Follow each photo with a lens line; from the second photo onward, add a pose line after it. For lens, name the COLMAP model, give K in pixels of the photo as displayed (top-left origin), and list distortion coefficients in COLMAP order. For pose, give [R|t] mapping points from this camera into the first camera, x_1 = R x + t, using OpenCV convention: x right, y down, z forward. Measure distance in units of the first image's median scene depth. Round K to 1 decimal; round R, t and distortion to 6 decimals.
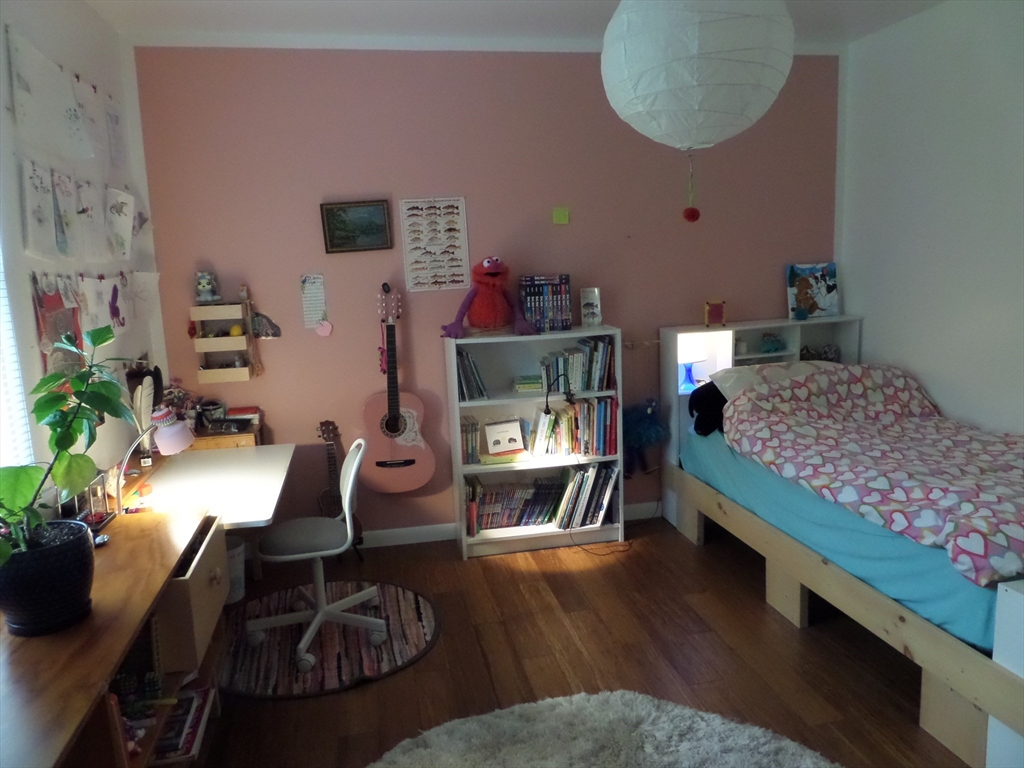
lens RADIAL K [[745.1, 0, 510.9], [0, 745.1, 384.4], [0, 0, 1]] dist [-0.011906, -0.012666]
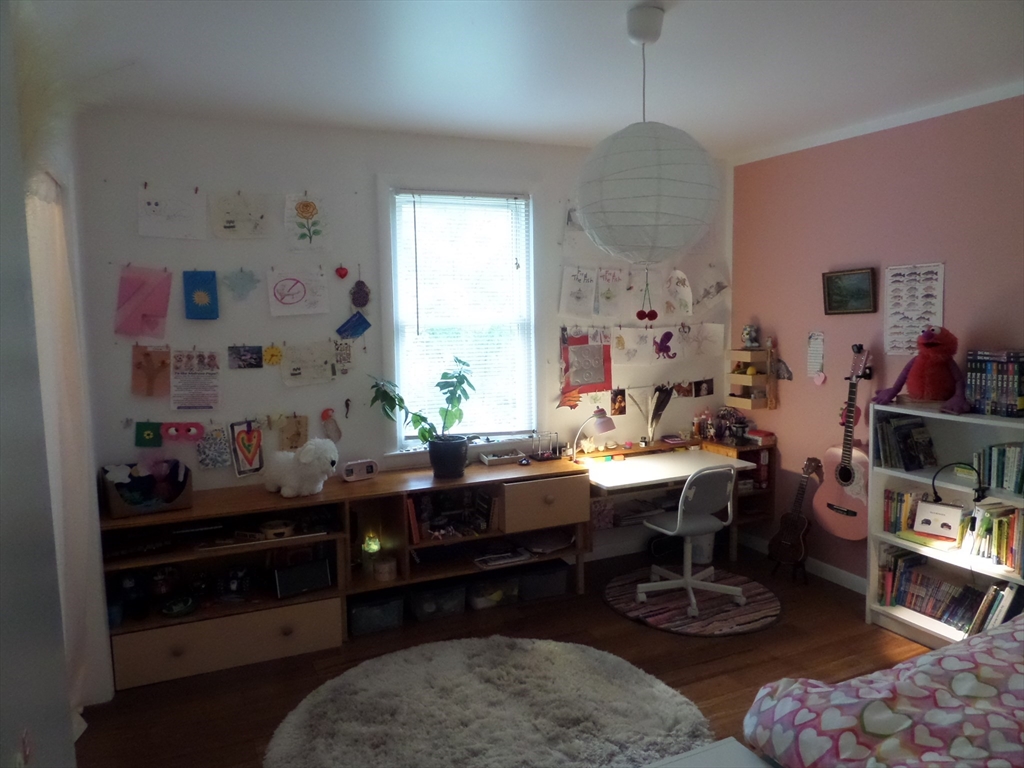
lens RADIAL K [[745.1, 0, 513.0], [0, 745.1, 381.8], [0, 0, 1]] dist [-0.011906, -0.012666]
pose [[0.232929, 0.130326, -0.963721, 0.751752], [-0.154487, 0.983355, 0.095642, -0.106650], [0.960145, 0.126604, 0.249186, 0.251504]]
